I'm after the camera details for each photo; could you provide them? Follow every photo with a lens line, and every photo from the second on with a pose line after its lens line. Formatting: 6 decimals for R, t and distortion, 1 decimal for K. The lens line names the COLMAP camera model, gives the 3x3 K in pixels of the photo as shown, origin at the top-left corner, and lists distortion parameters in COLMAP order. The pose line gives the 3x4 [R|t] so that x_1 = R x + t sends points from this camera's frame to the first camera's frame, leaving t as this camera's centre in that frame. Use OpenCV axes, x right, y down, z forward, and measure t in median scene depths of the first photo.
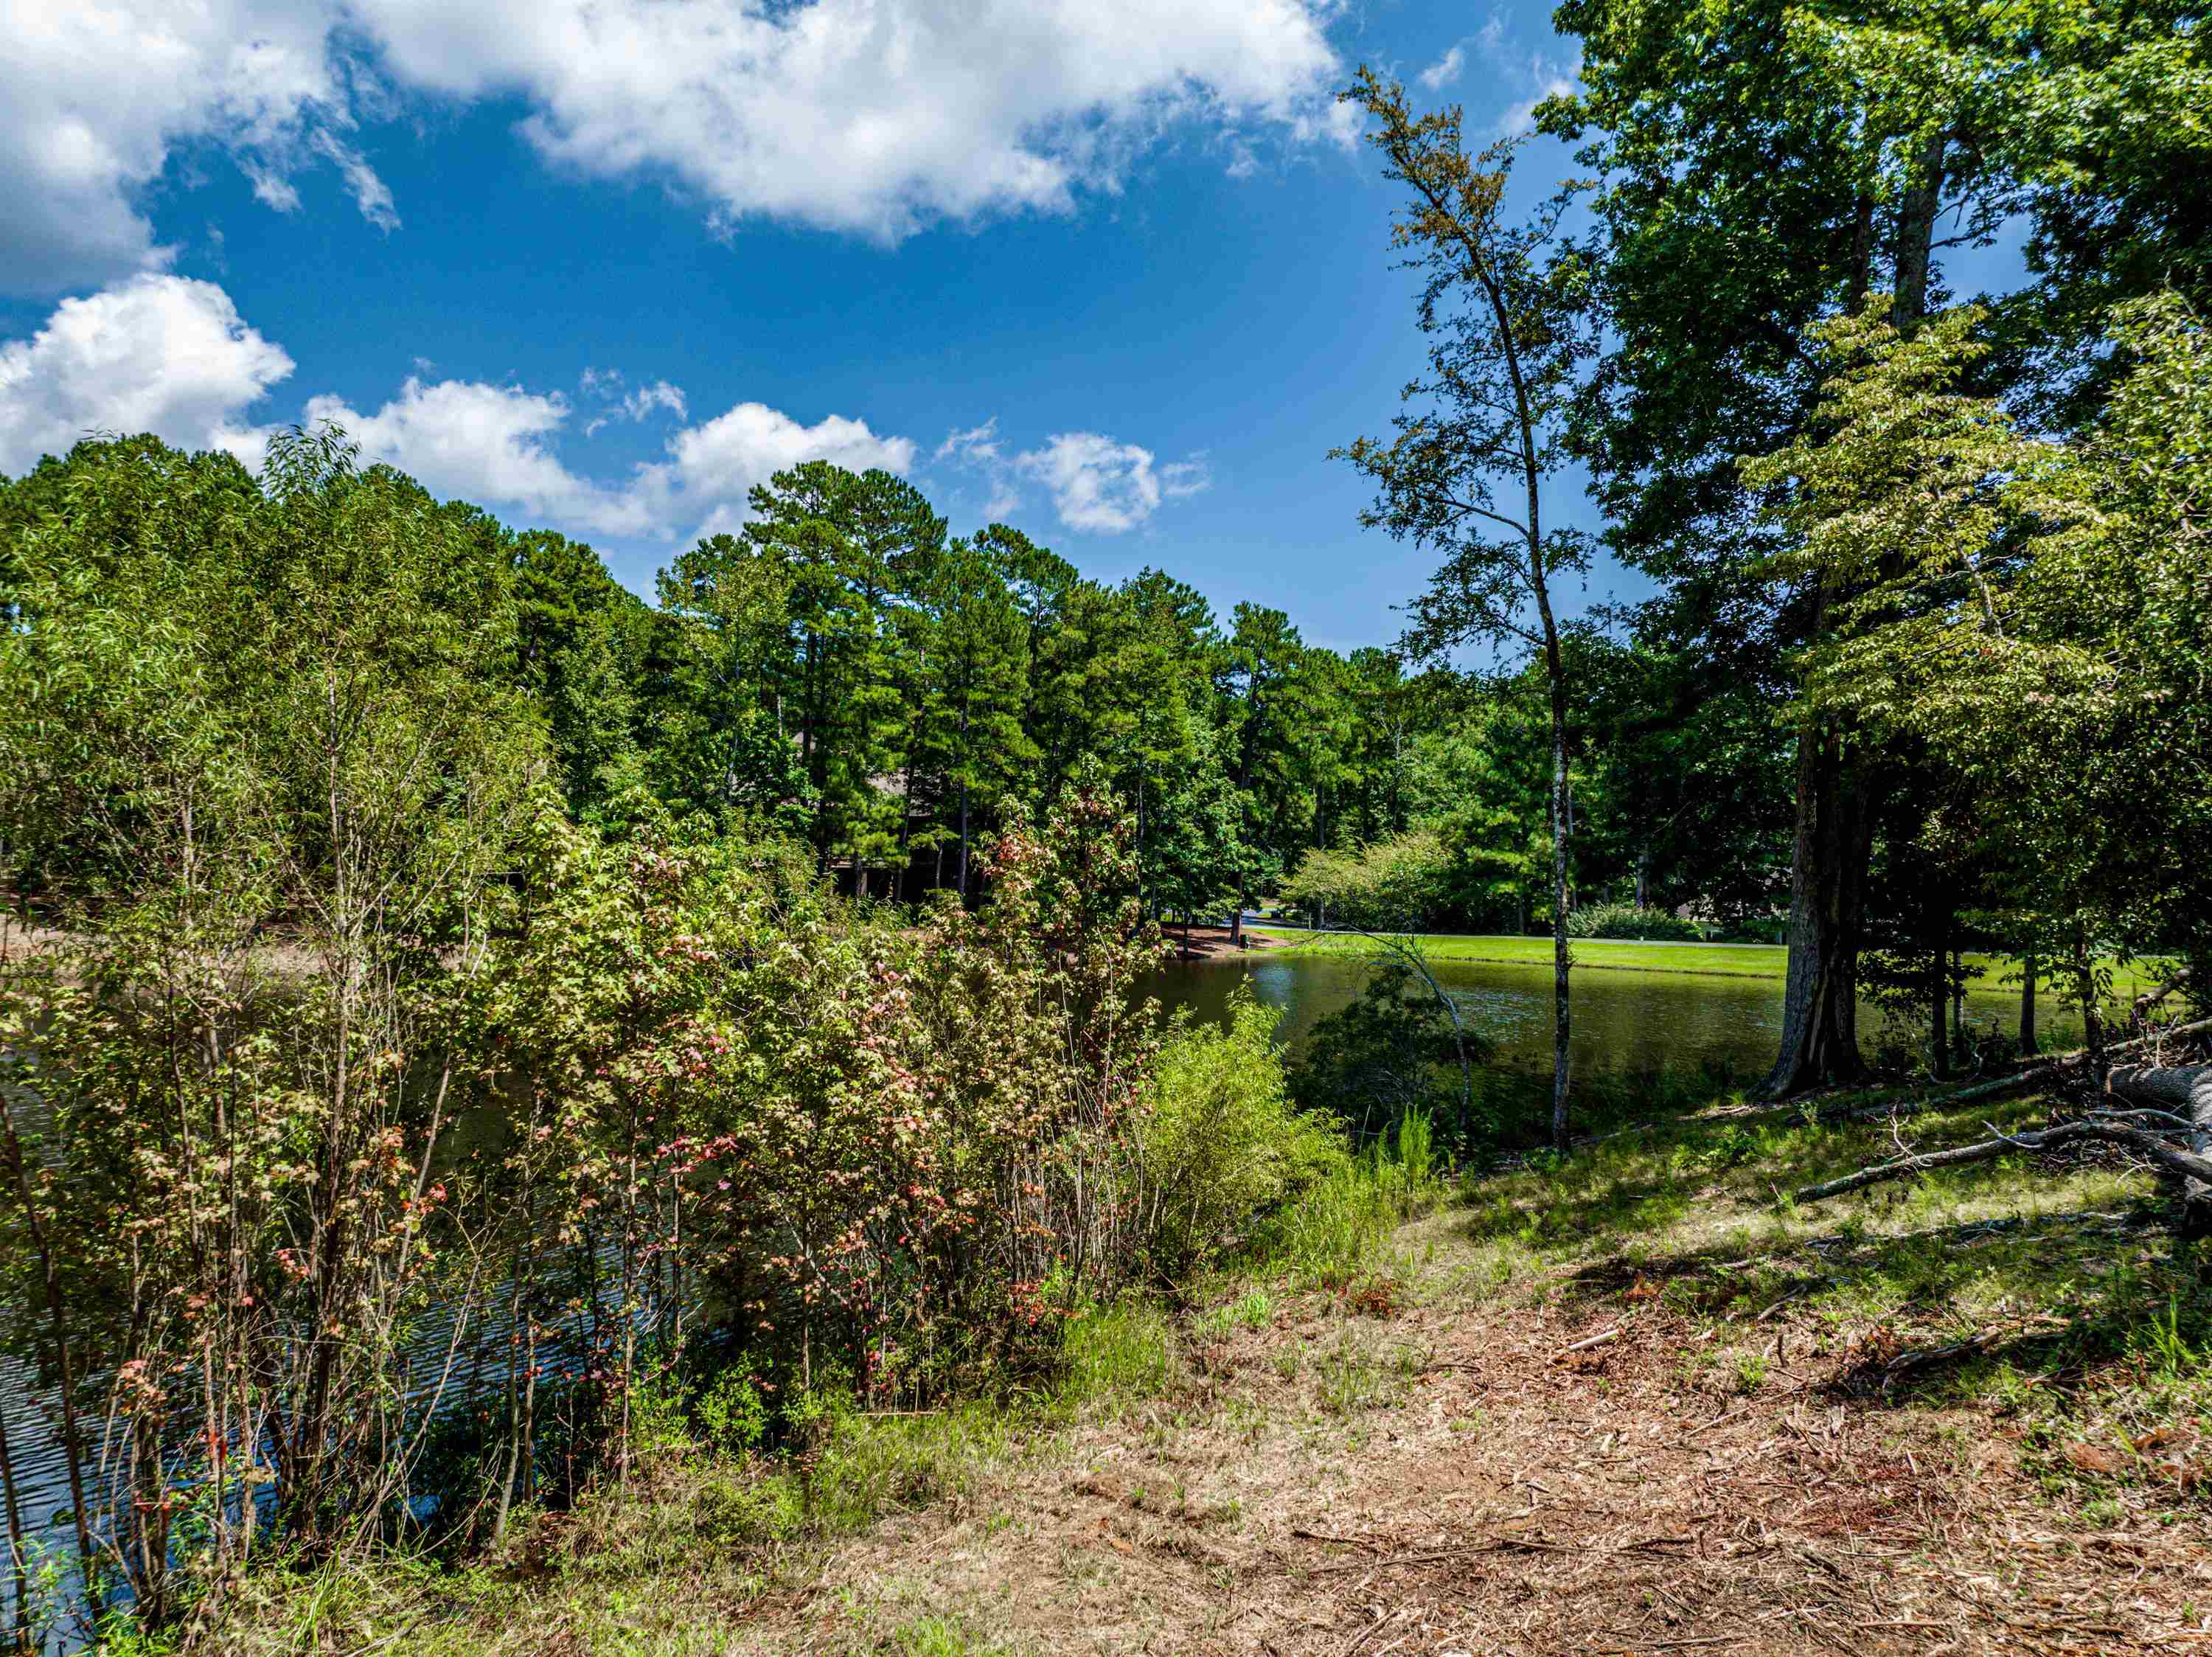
lens RADIAL K [[1561.3, 0, 1106.0], [0, 1561.3, 828.5], [0, 0, 1]] dist [-0.040908, -0.002318]
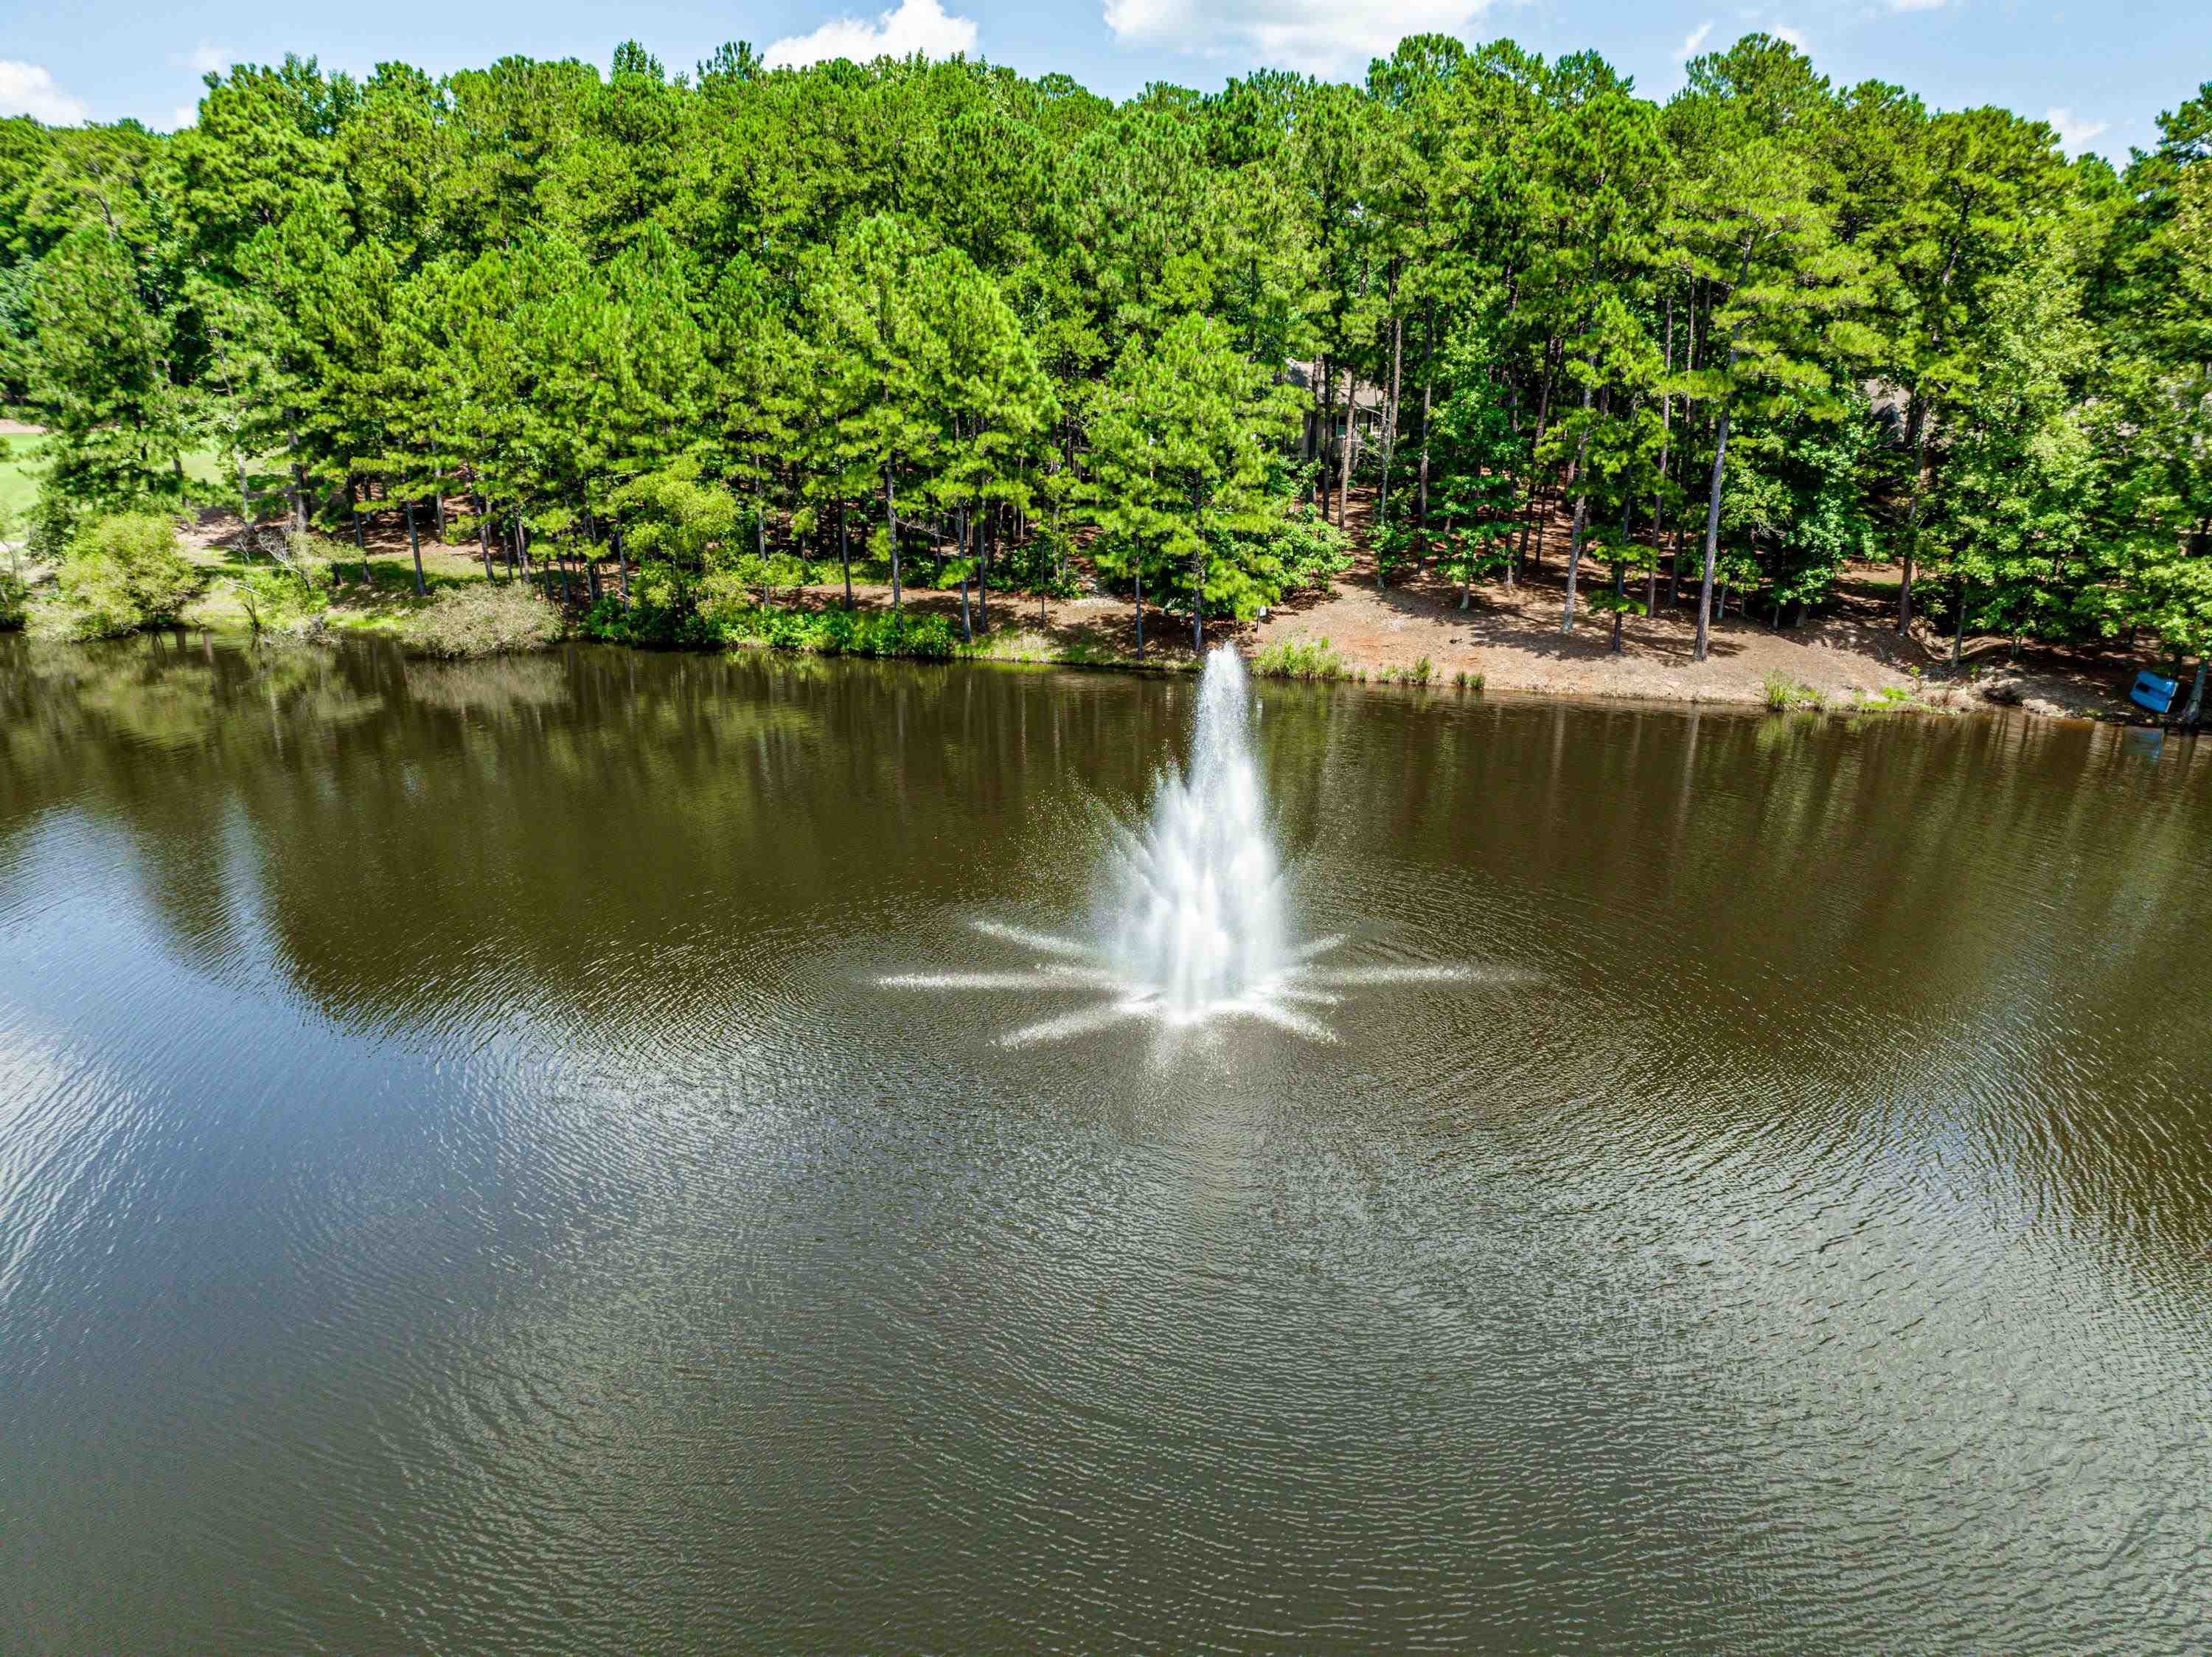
lens RADIAL K [[1572.4, 0, 1105.8], [0, 1572.4, 838.9], [0, 0, 1]] dist [-0.068507, 0.047106]
pose [[0.758826, 0.177689, -0.626585, -0.151230], [0.023222, 0.954070, 0.298682, -0.083207], [0.650879, -0.241198, 0.719847, 0.095695]]
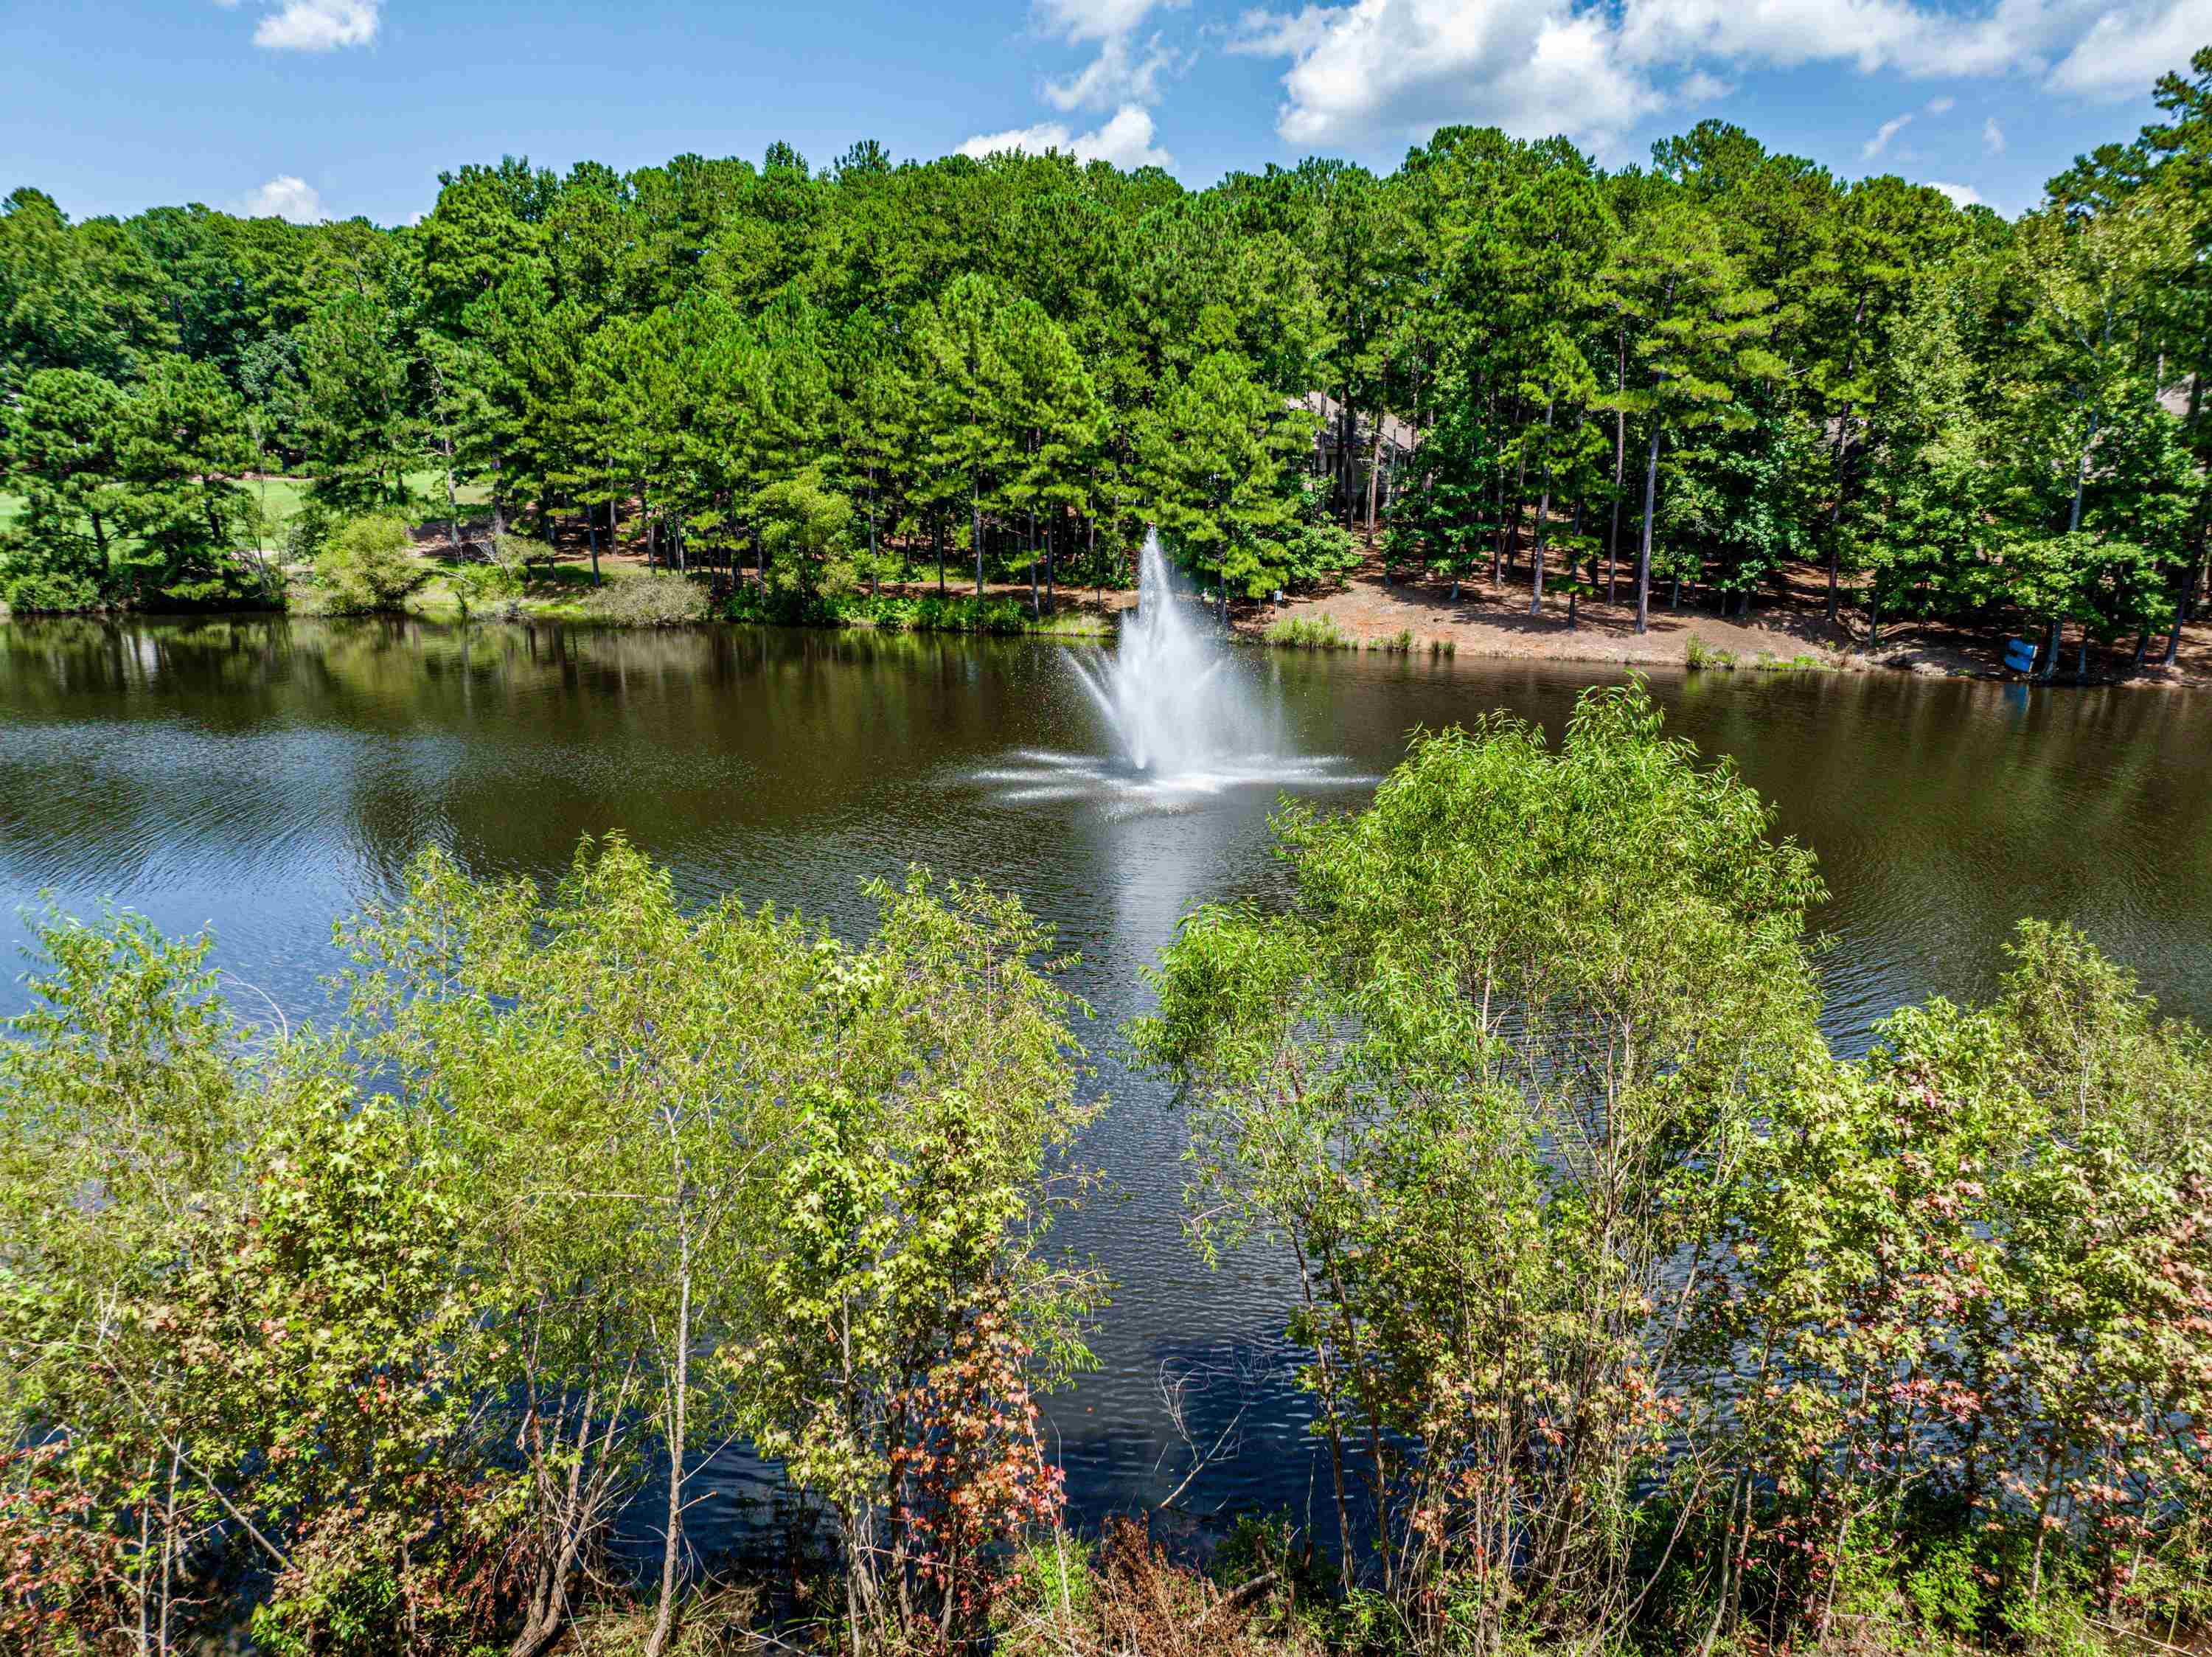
lens RADIAL K [[1555.5, 0, 1106.1], [0, 1555.5, 832.6], [0, 0, 1]] dist [-0.060490, 0.040458]
pose [[0.701793, 0.157724, -0.694701, -0.001796], [0.024304, 0.969313, 0.244624, -0.047988], [0.711966, -0.188559, 0.676424, 0.004141]]
